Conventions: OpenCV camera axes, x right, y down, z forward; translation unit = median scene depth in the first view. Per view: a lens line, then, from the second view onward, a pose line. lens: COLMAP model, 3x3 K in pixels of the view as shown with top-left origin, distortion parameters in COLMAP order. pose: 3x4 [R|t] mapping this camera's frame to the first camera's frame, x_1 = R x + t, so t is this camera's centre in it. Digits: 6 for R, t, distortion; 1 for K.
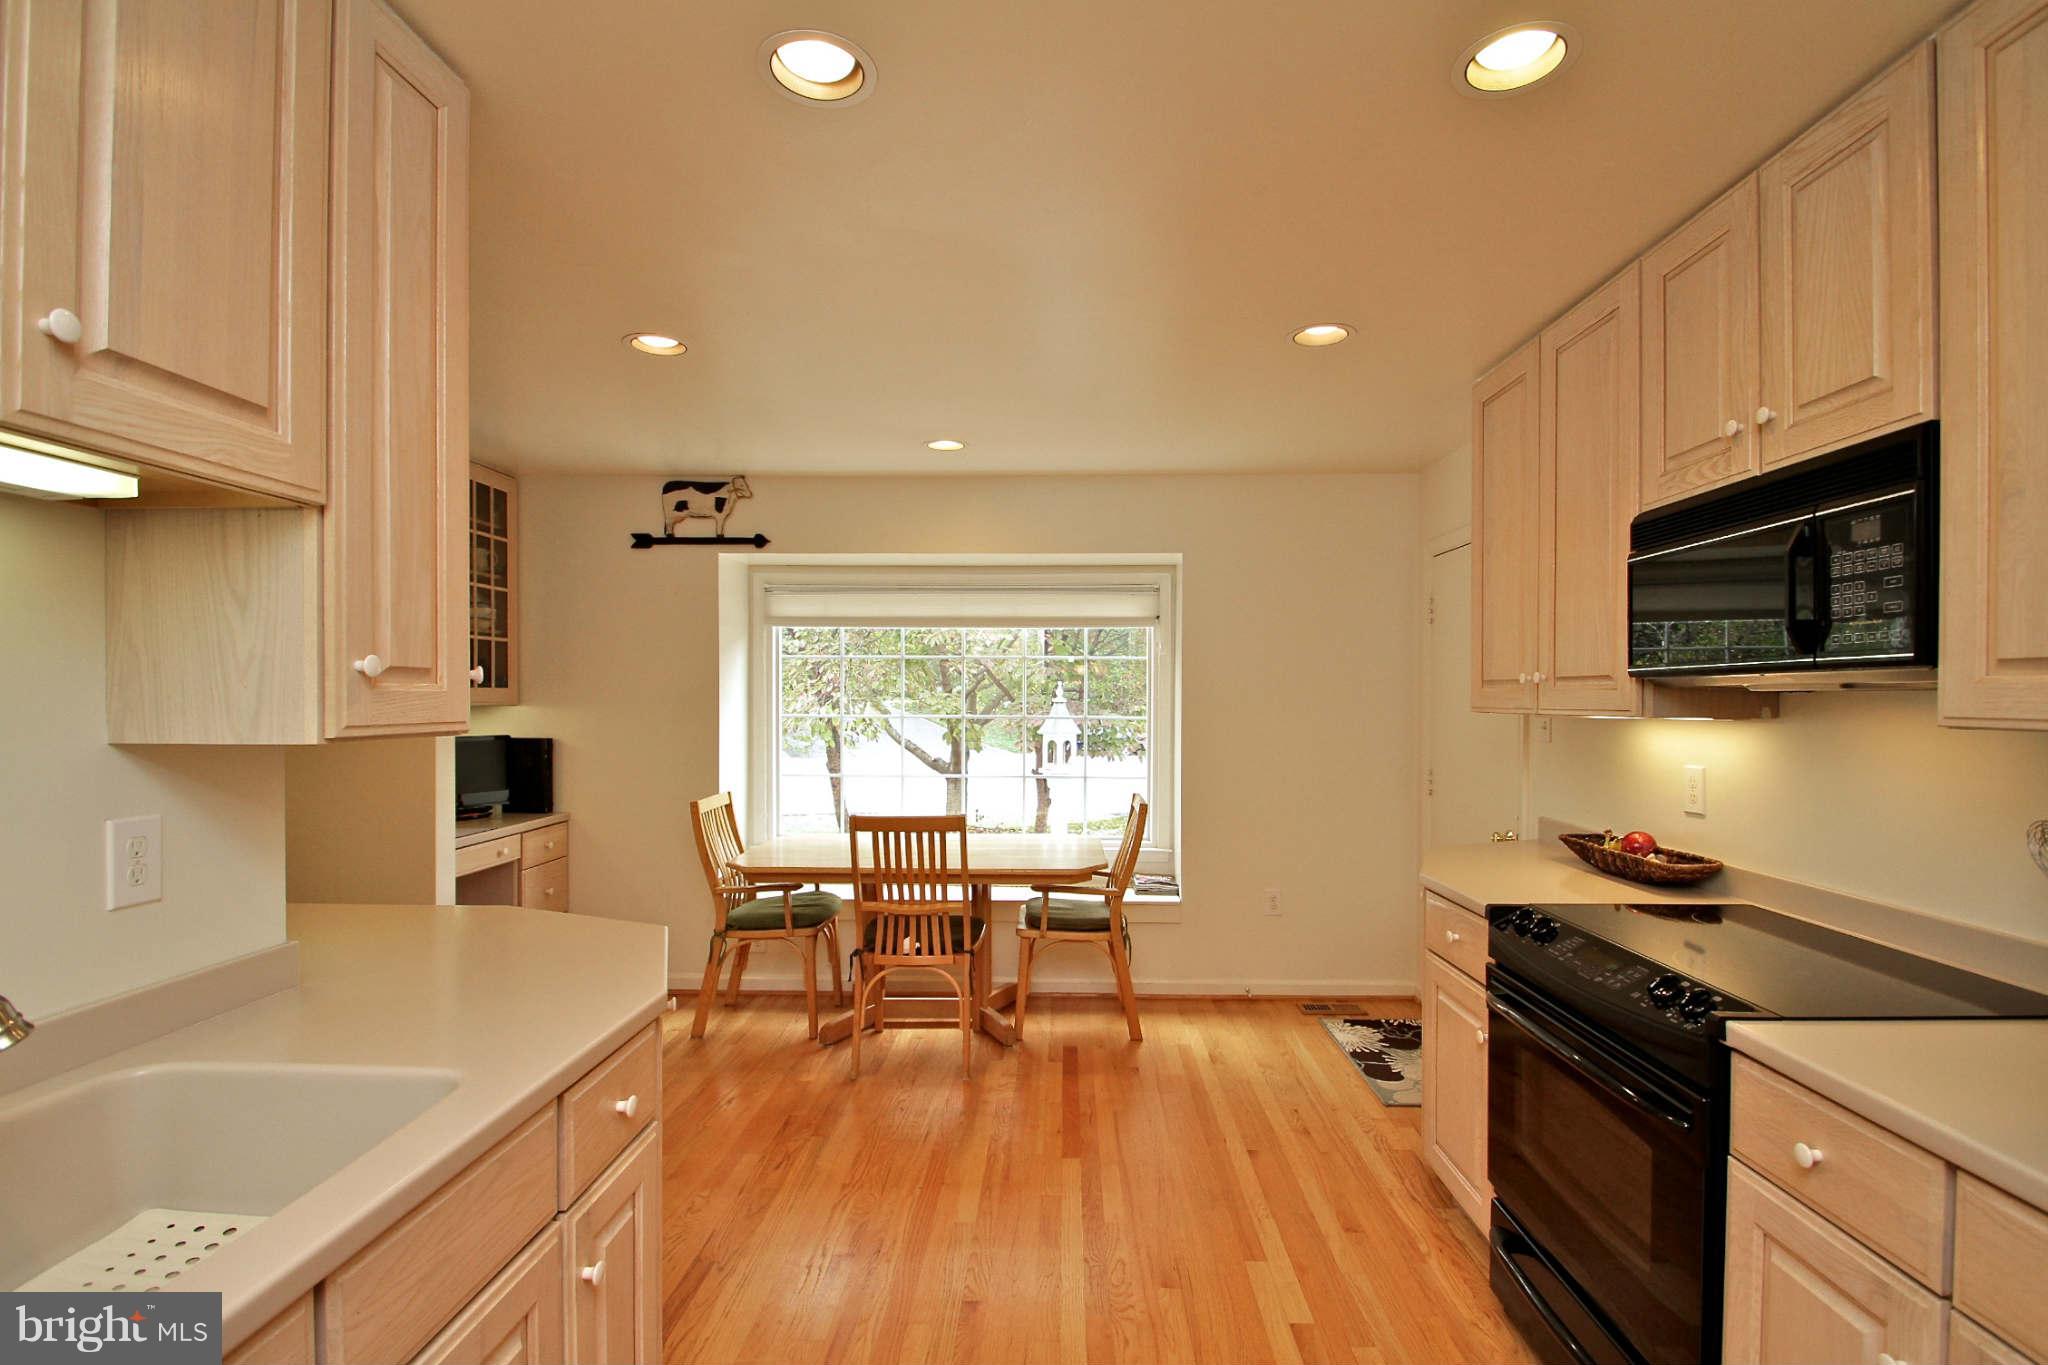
lens RADIAL K [[977.2, 0, 1028.9], [0, 977.2, 688.9], [0, 0, 1]] dist [-0.005616, -0.001468]
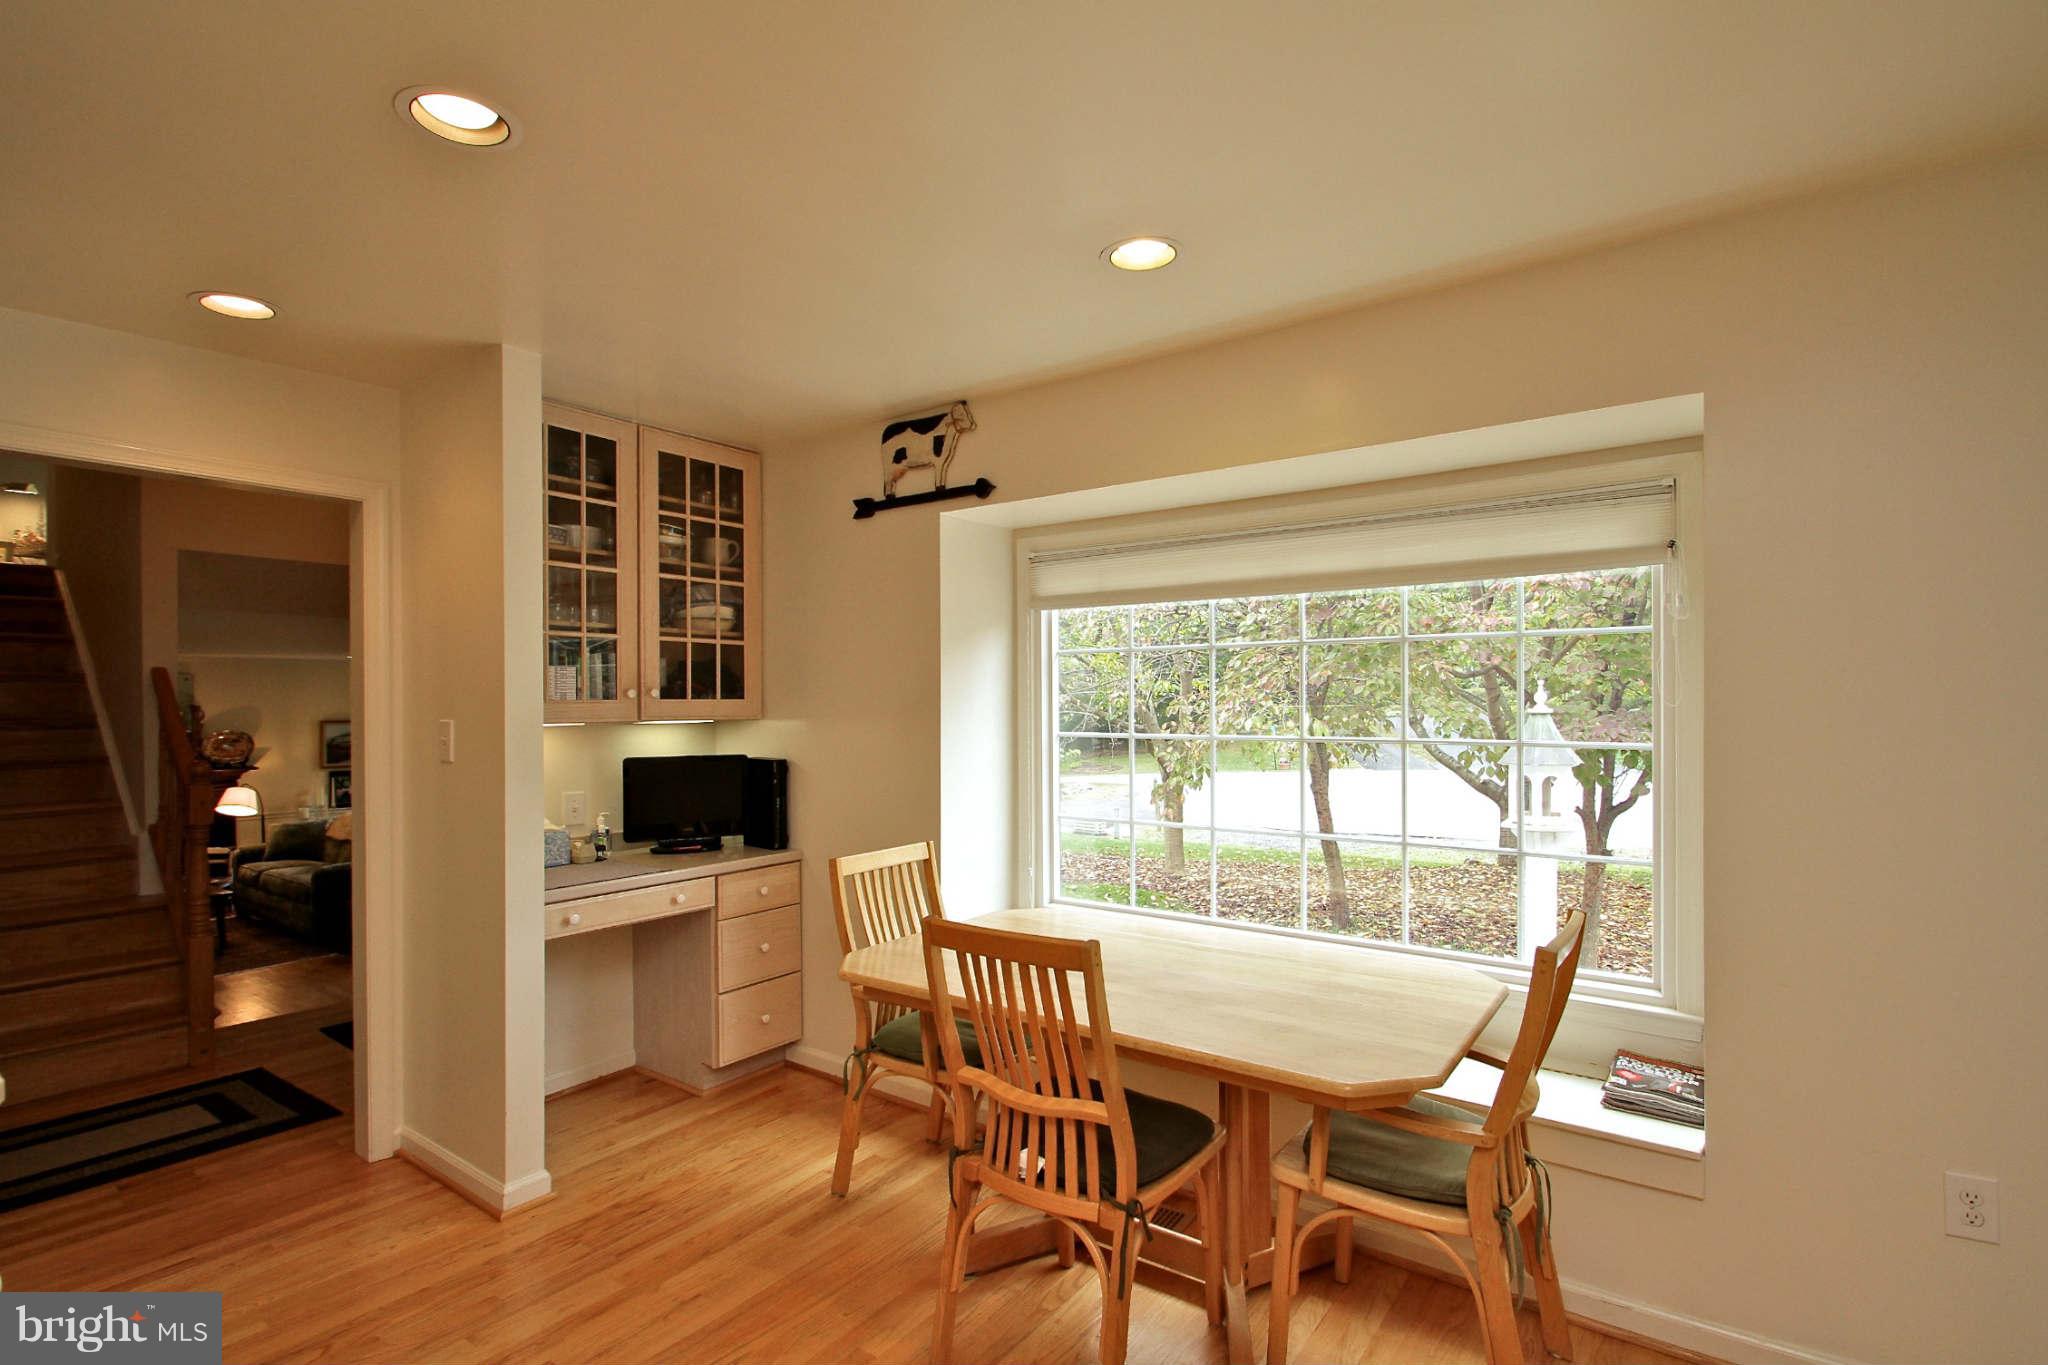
lens RADIAL K [[977.2, 0, 1024.1], [0, 977.2, 702.0], [0, 0, 1]] dist [-0.005616, -0.001468]
pose [[0.831914, -0.007963, -0.554848, 0.140813], [0.010342, 0.999946, 0.001155, 0.003019], [0.554809, -0.006699, 0.831951, 0.426110]]
